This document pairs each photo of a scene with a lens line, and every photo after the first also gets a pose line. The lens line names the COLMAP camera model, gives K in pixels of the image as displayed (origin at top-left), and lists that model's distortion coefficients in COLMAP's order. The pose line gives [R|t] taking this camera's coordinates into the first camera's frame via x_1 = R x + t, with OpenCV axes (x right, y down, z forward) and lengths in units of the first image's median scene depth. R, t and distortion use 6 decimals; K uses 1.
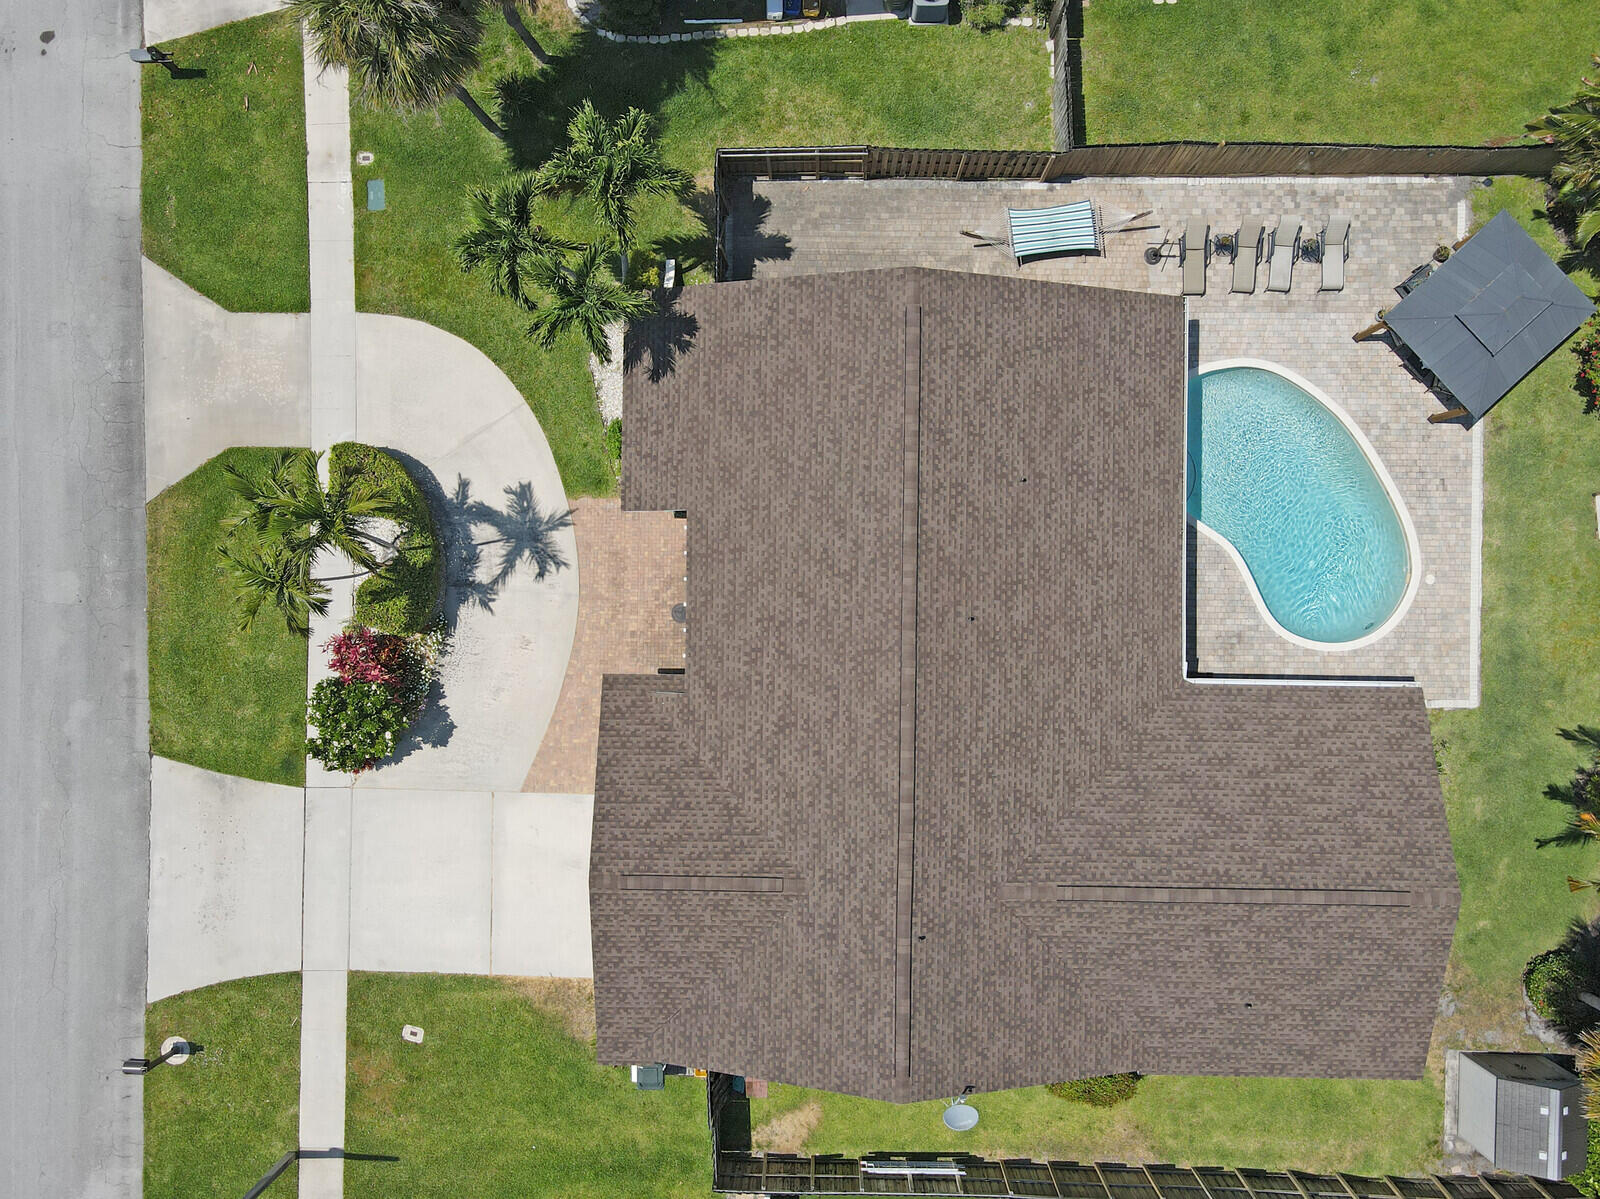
lens RADIAL K [[1192.2, 0, 800.0], [0, 1192.2, 599.5], [0, 0, 1]] dist [0.007797, 0.011284]
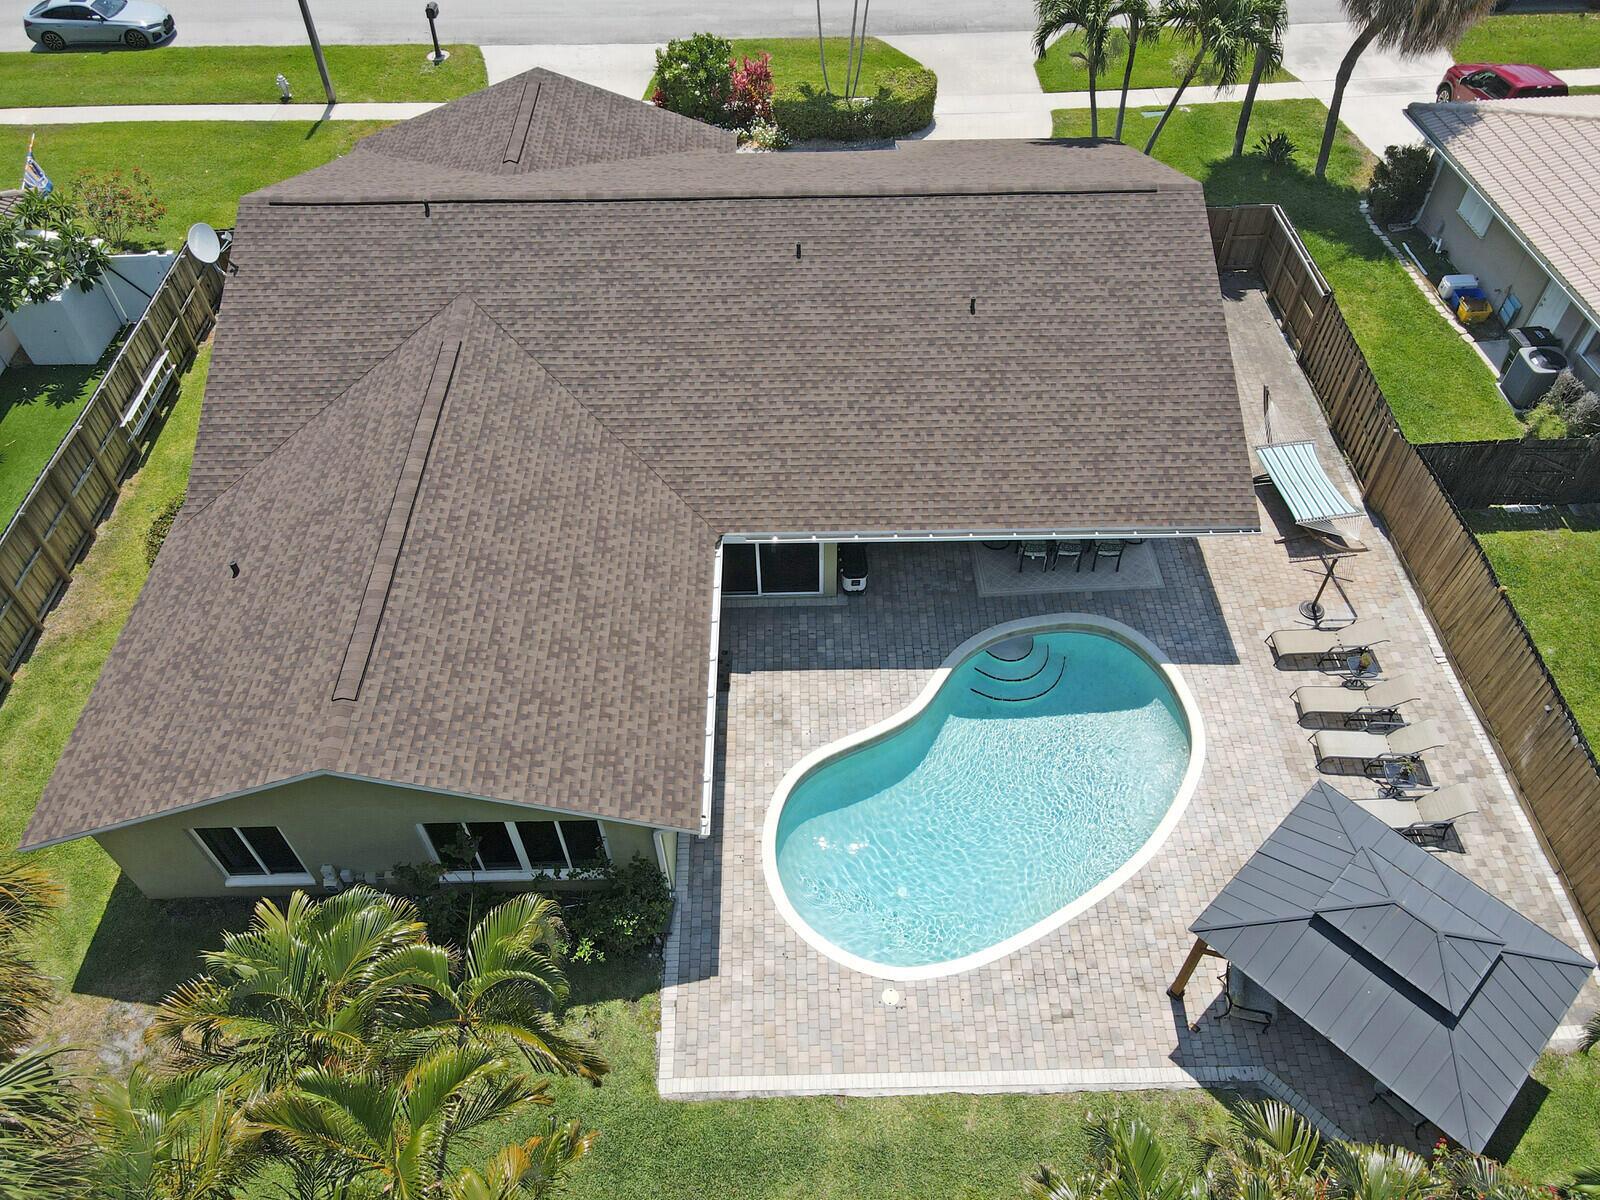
lens RADIAL K [[1151.4, 0, 800.0], [0, 1151.4, 600.0], [0, 0, 1]] dist [0.013928, 0.002680]
pose [[0.026067, 0.764900, -0.643621, 0.730922], [-0.999583, 0.027951, -0.007265, 0.024341], [0.012433, 0.643542, 0.765310, 0.463349]]
